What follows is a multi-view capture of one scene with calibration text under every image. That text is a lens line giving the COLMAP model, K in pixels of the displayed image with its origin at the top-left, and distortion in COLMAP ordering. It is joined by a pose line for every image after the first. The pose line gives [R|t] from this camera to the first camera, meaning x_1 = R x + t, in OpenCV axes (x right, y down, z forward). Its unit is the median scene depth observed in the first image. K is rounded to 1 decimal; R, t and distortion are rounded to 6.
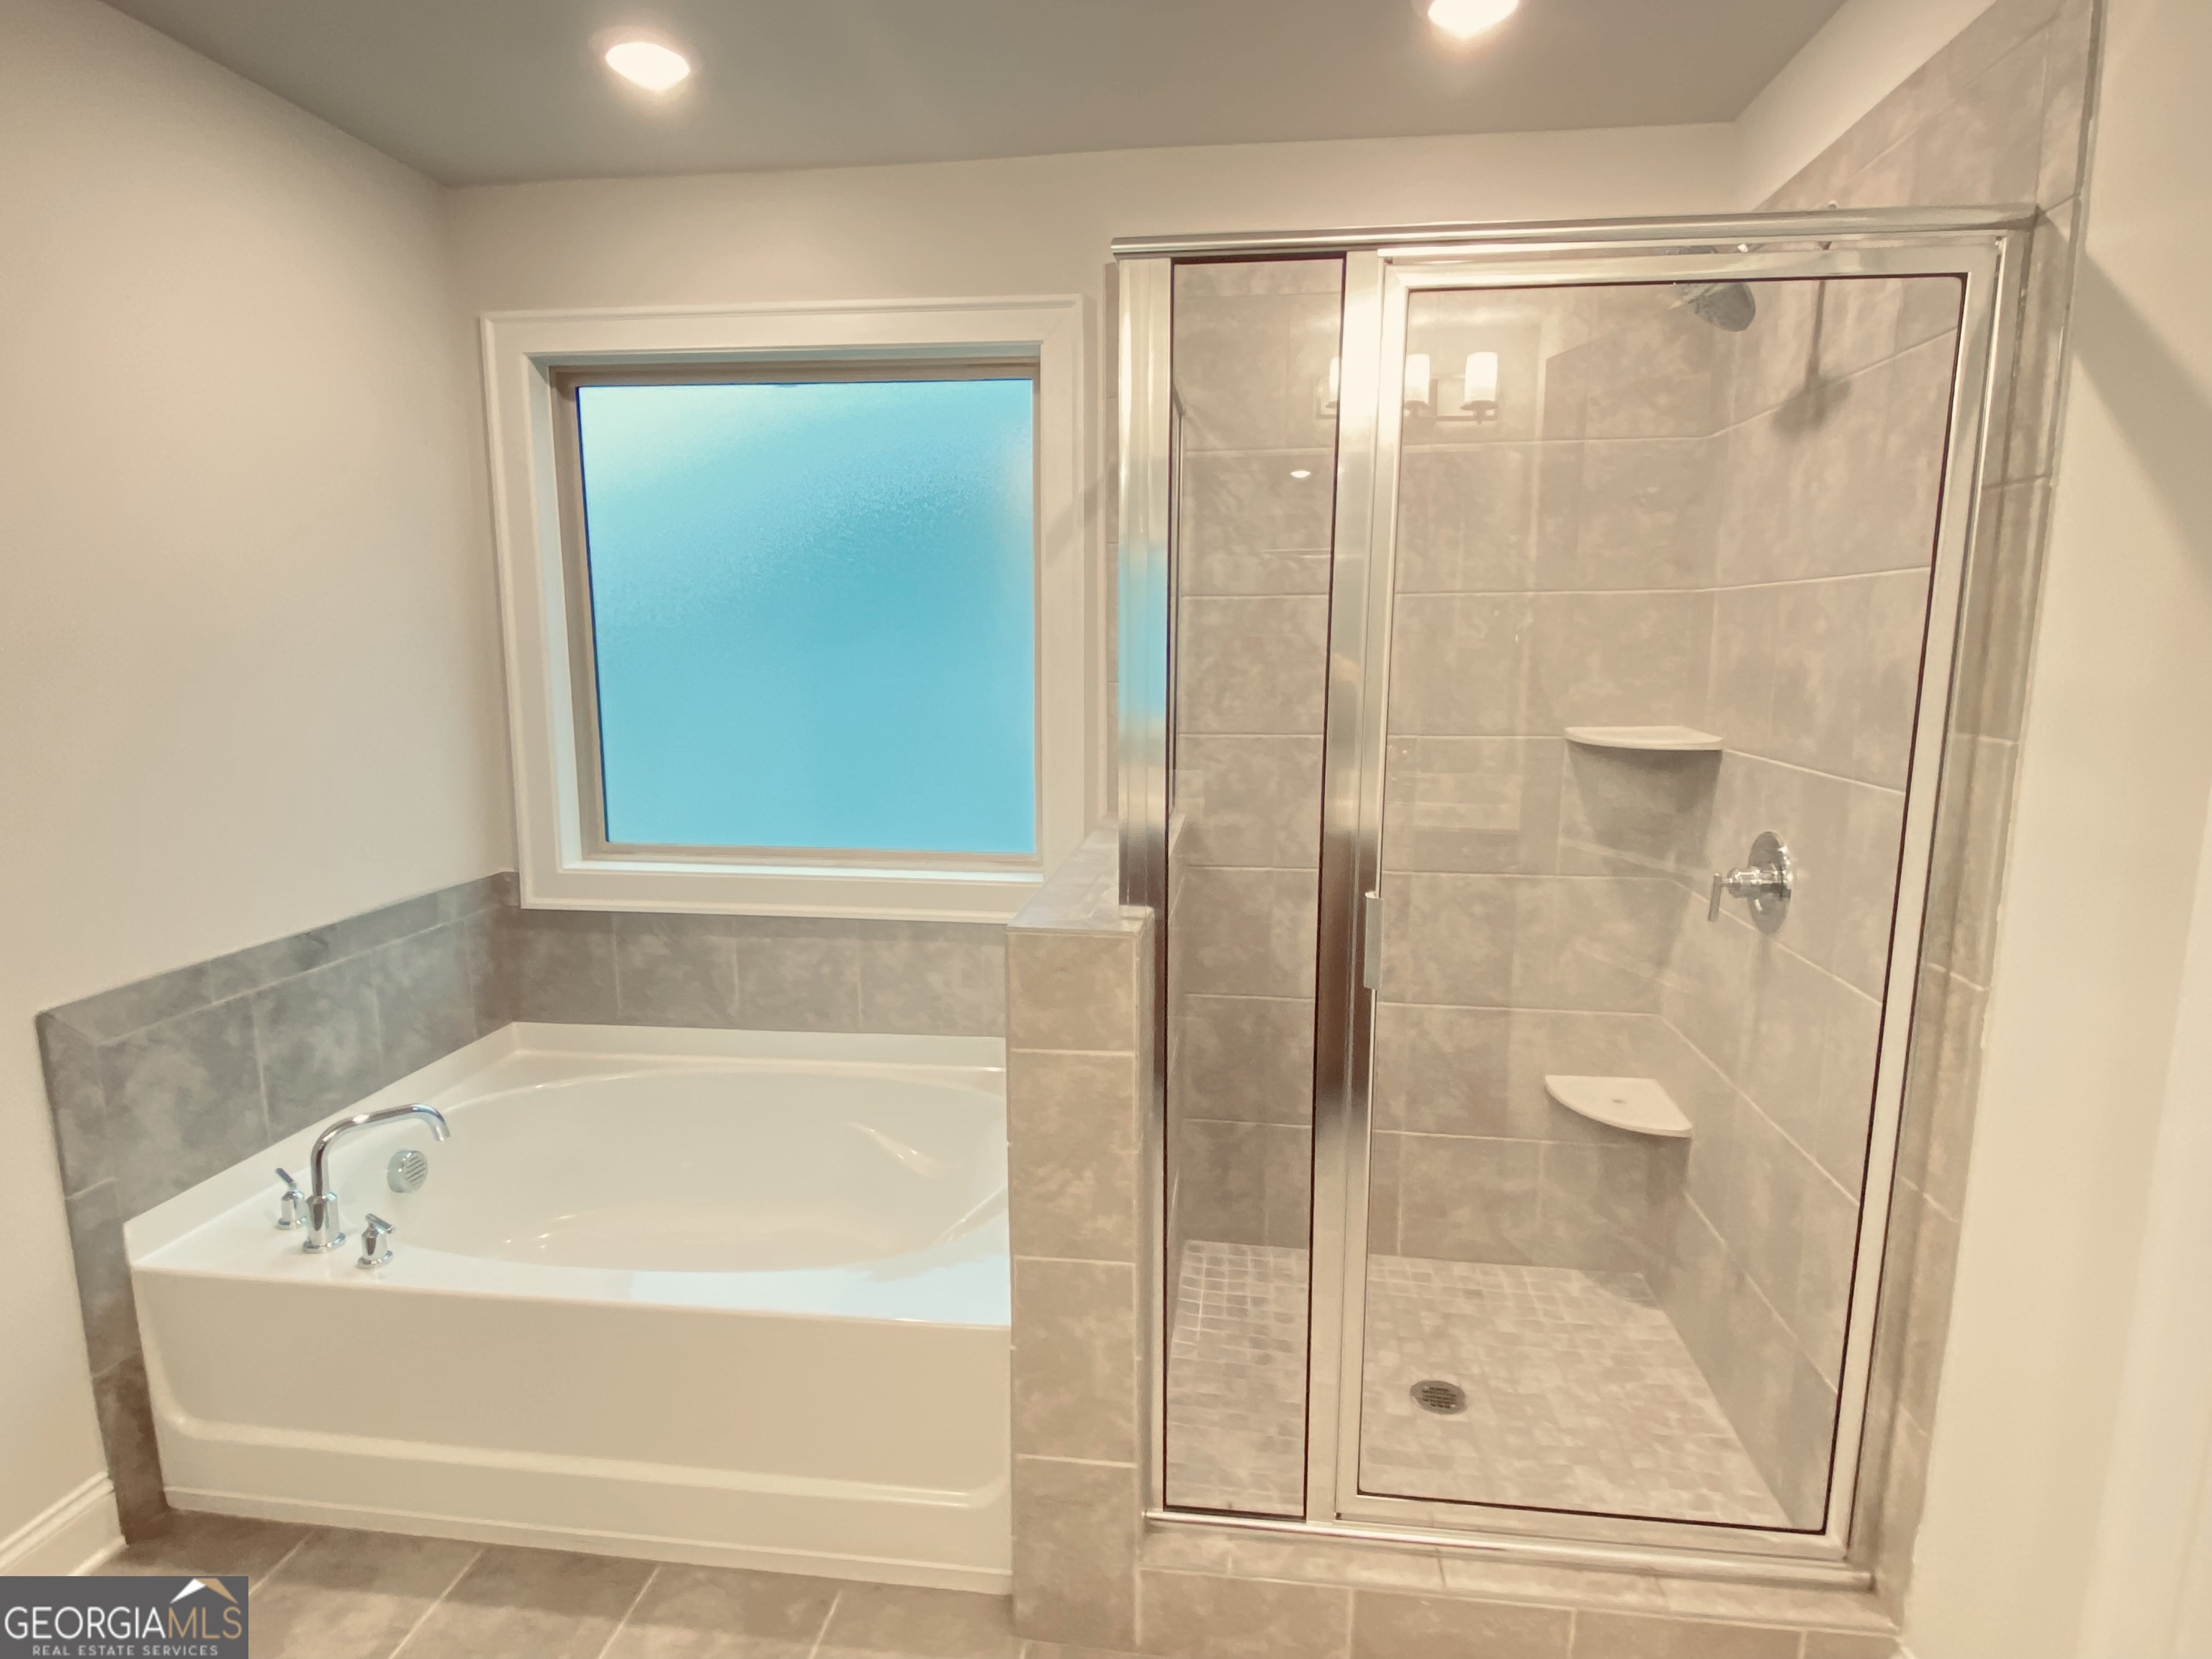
lens RADIAL K [[1199.4, 0, 1104.8], [0, 1199.4, 839.1], [0, 0, 1]] dist [0.012894, -0.016829]
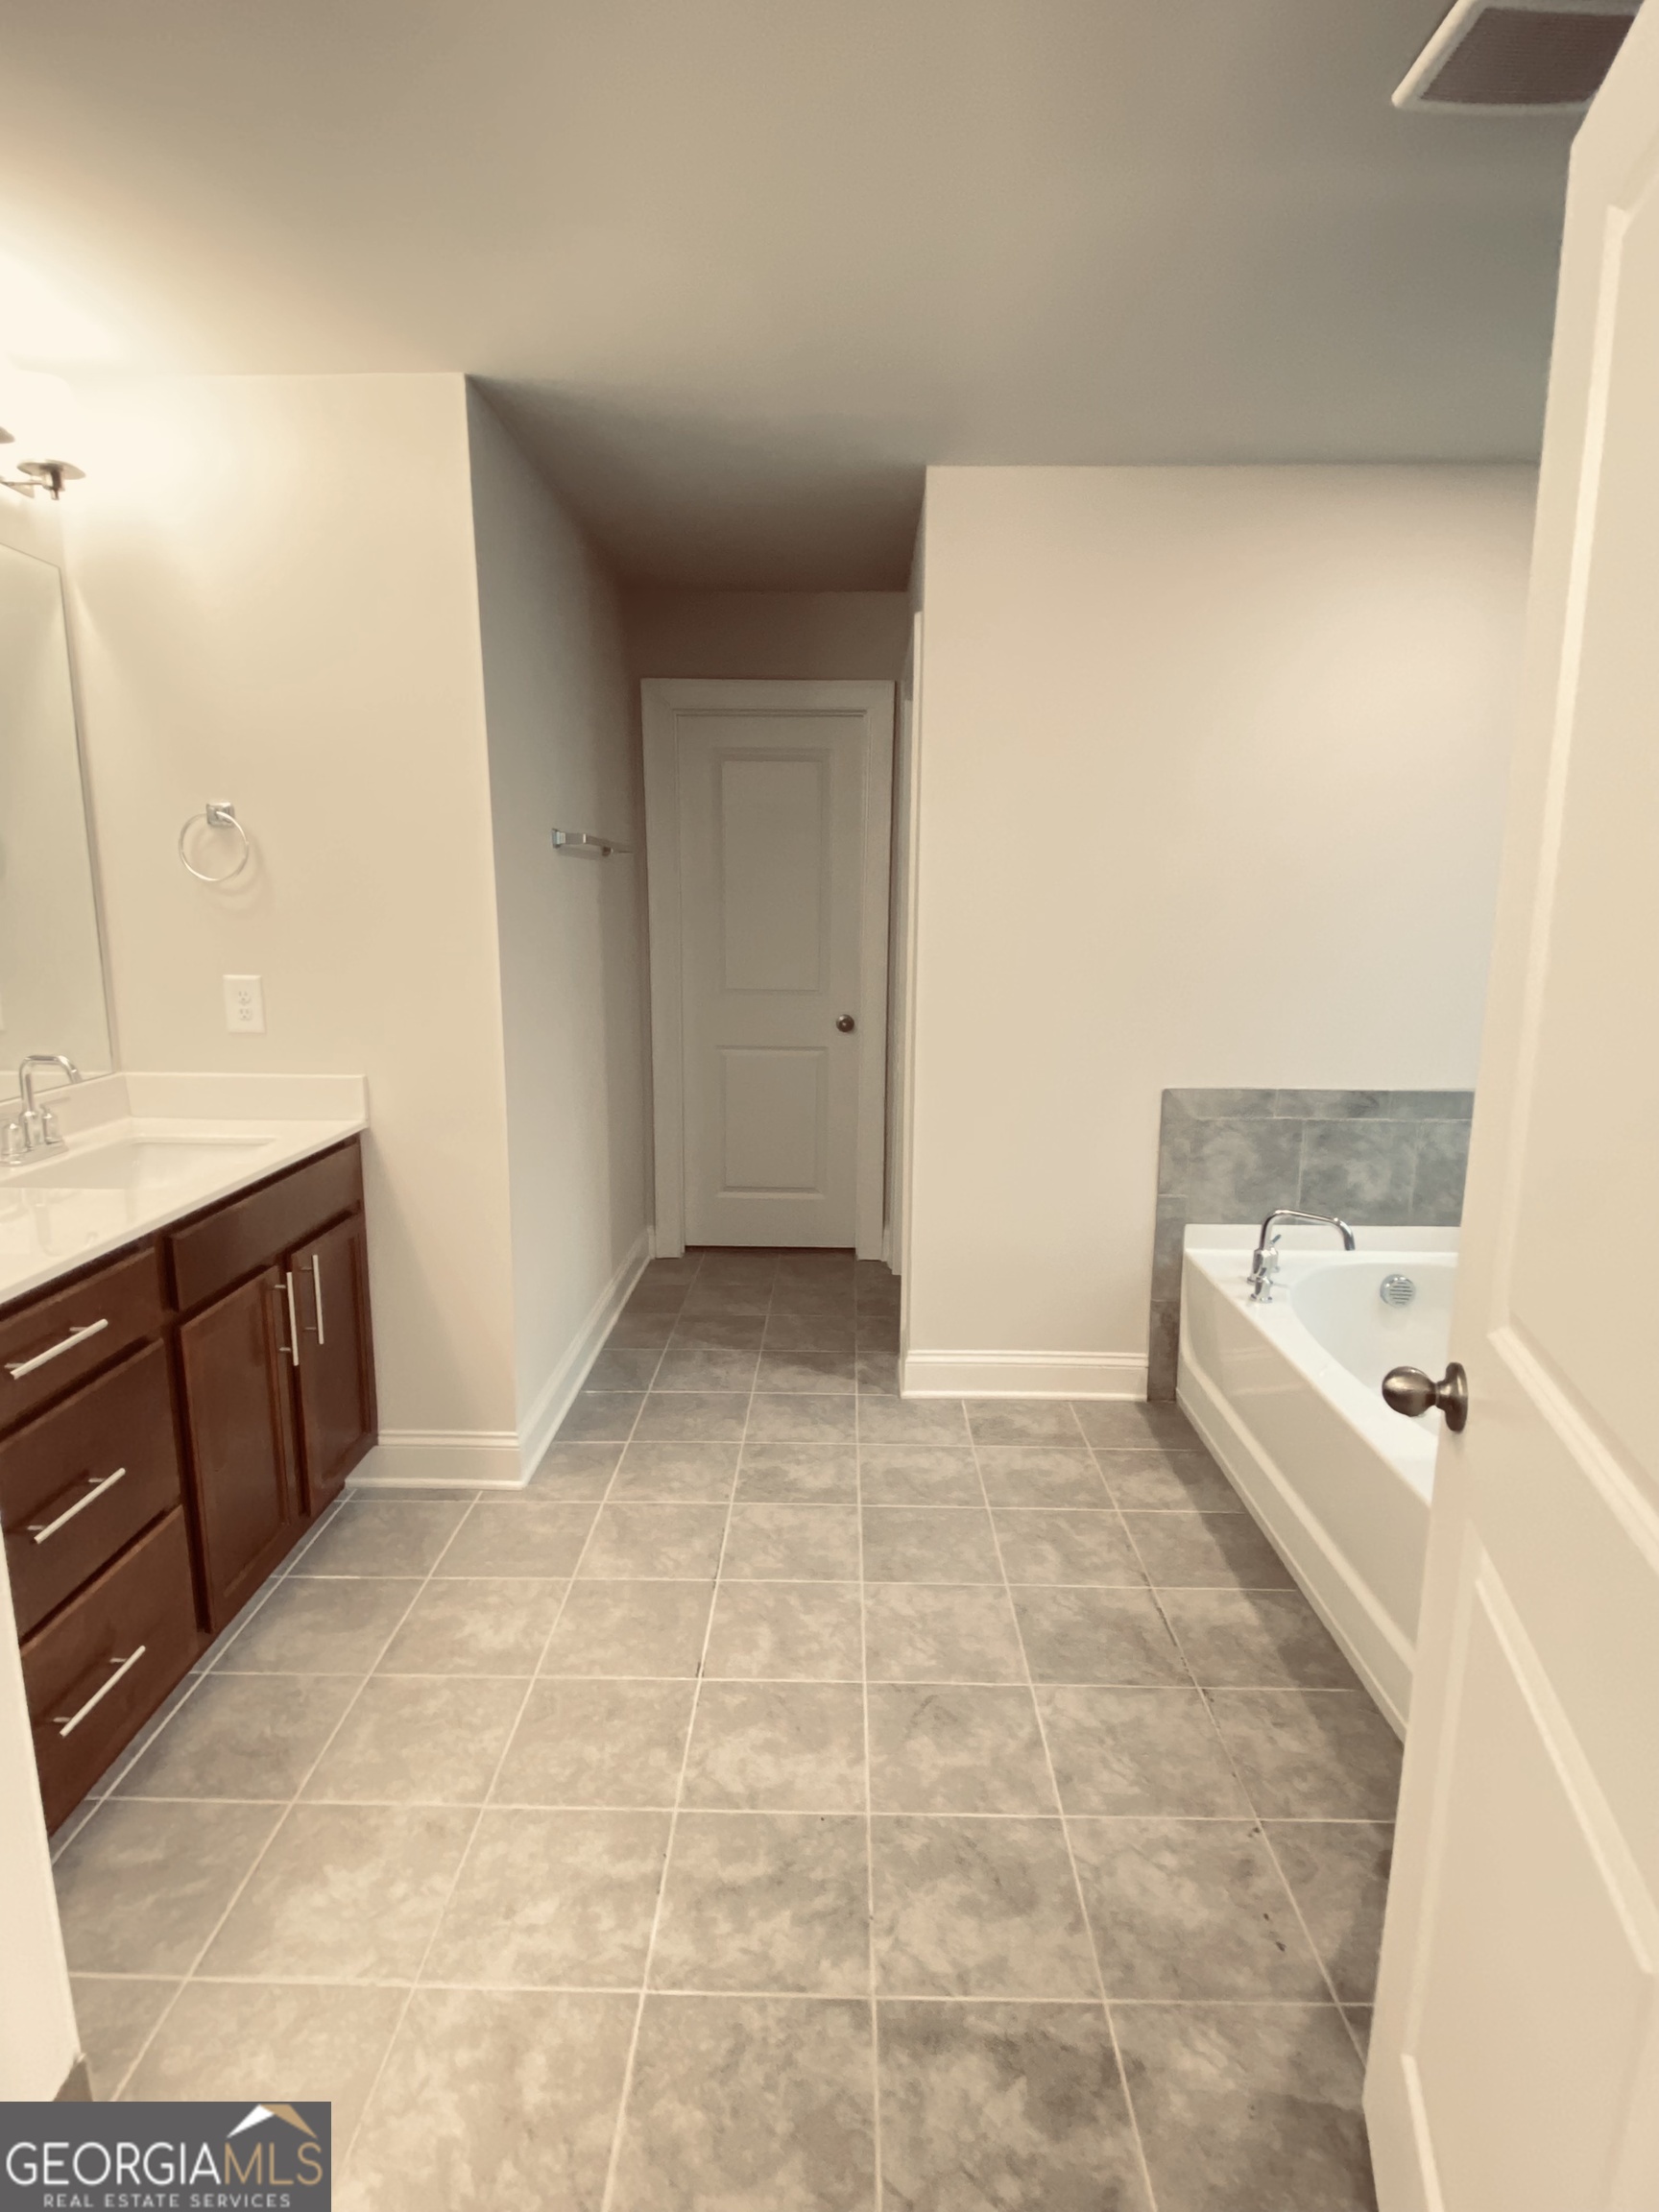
lens RADIAL K [[1165.5, 0, 830.1], [0, 1165.5, 1103.1], [0, 0, 1]] dist [0.016229, -0.012601]
pose [[0.107301, 0.180257, -0.977749, 0.684102], [-0.165577, 0.972933, 0.161198, -0.029755], [0.980342, 0.144596, 0.134243, 0.241685]]
